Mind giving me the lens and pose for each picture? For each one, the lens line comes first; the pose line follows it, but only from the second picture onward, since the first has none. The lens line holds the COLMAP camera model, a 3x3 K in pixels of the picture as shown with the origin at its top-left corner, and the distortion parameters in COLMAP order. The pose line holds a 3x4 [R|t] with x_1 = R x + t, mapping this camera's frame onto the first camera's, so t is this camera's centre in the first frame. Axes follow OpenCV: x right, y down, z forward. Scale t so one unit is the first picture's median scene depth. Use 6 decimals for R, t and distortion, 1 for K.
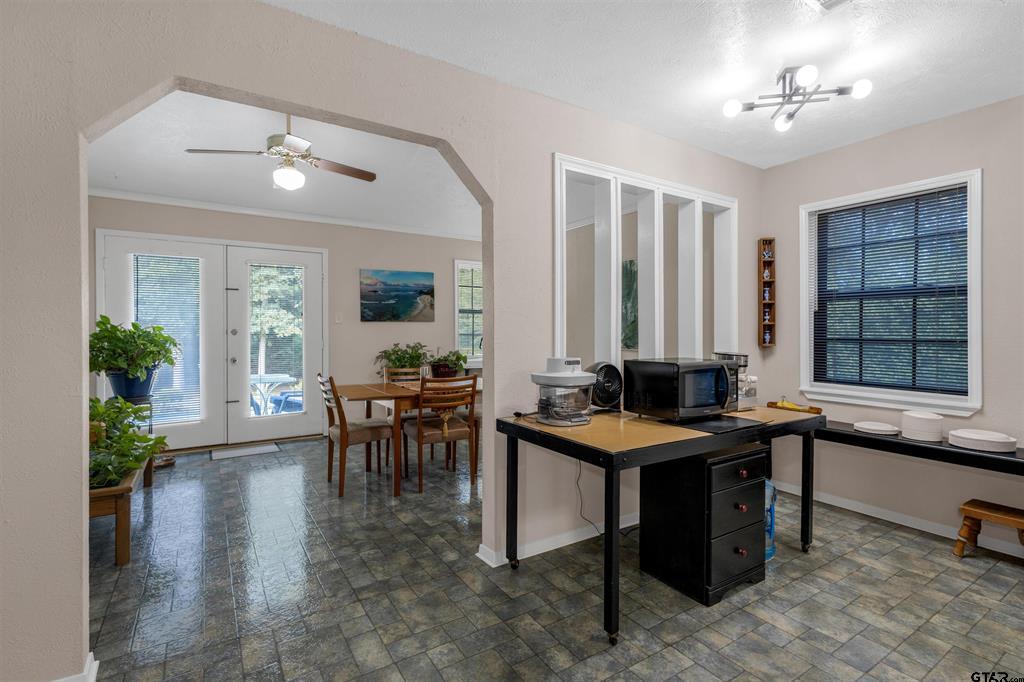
lens RADIAL K [[479.9, 0, 512.4], [0, 479.9, 332.8], [0, 0, 1]] dist [0.011380, -0.000178]
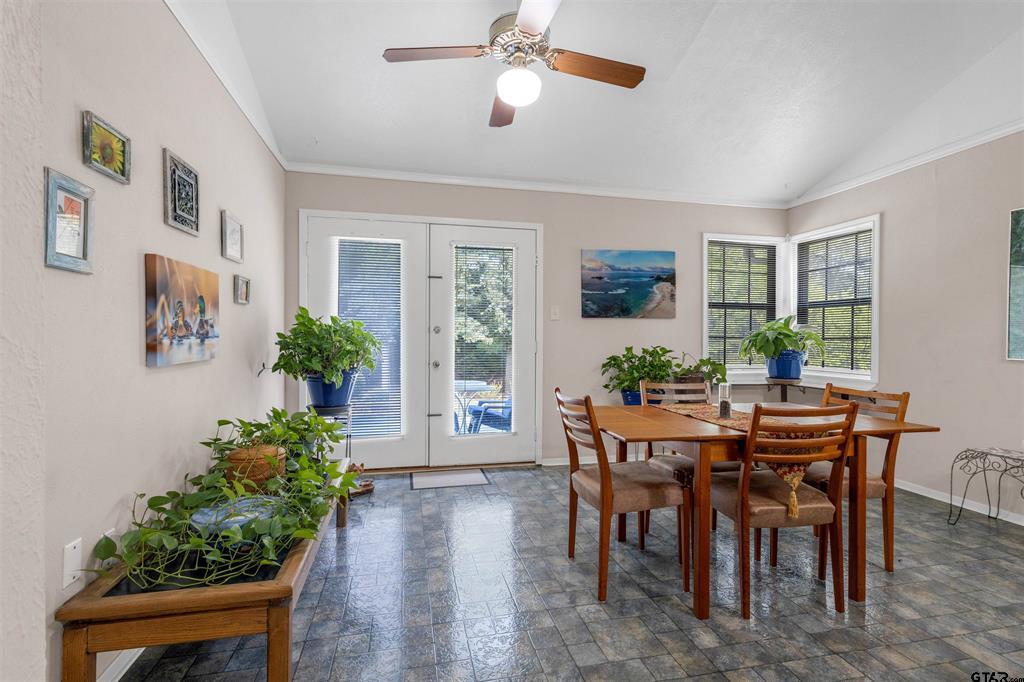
lens RADIAL K [[482.1, 0, 516.3], [0, 482.1, 344.6], [0, 0, 1]] dist [0.004230, 0.000300]
pose [[0.941330, 0.010809, -0.337314, -0.177059], [-0.008477, 0.999929, 0.008384, 0.015573], [0.337381, -0.005033, 0.941355, 0.278955]]
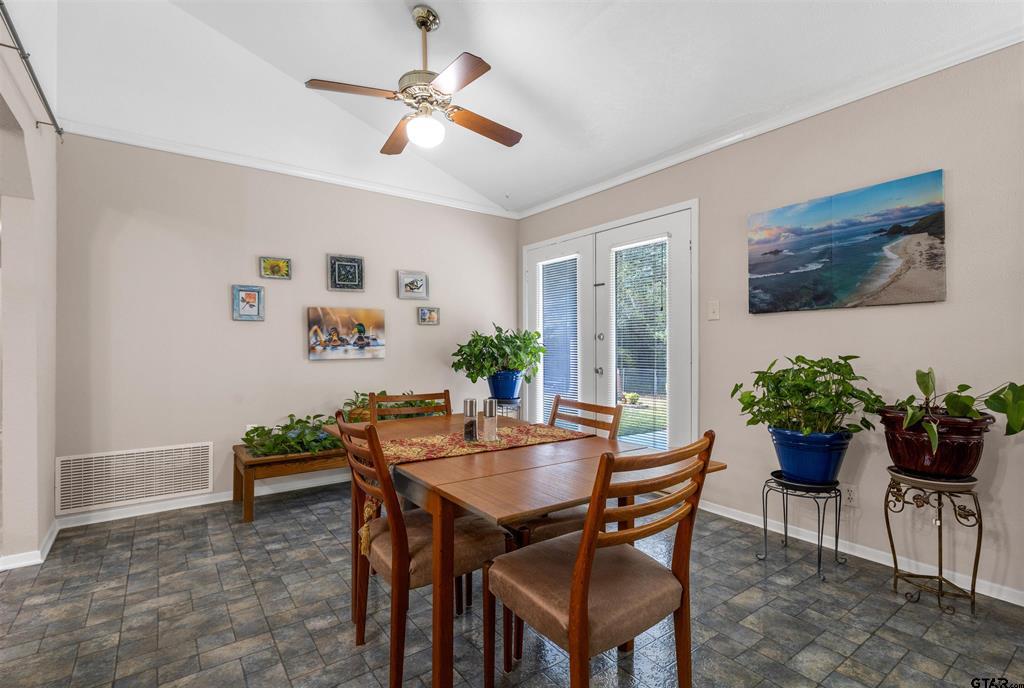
lens RADIAL K [[479.0, 0, 512.0], [0, 479.0, 344.0], [0, 0, 1]] dist [0.002125, 0.000327]
pose [[0.054224, -0.001170, -0.998528, 0.227837], [-0.002438, 0.999996, -0.001304, 0.012376], [0.998526, 0.002505, 0.054221, 0.810702]]
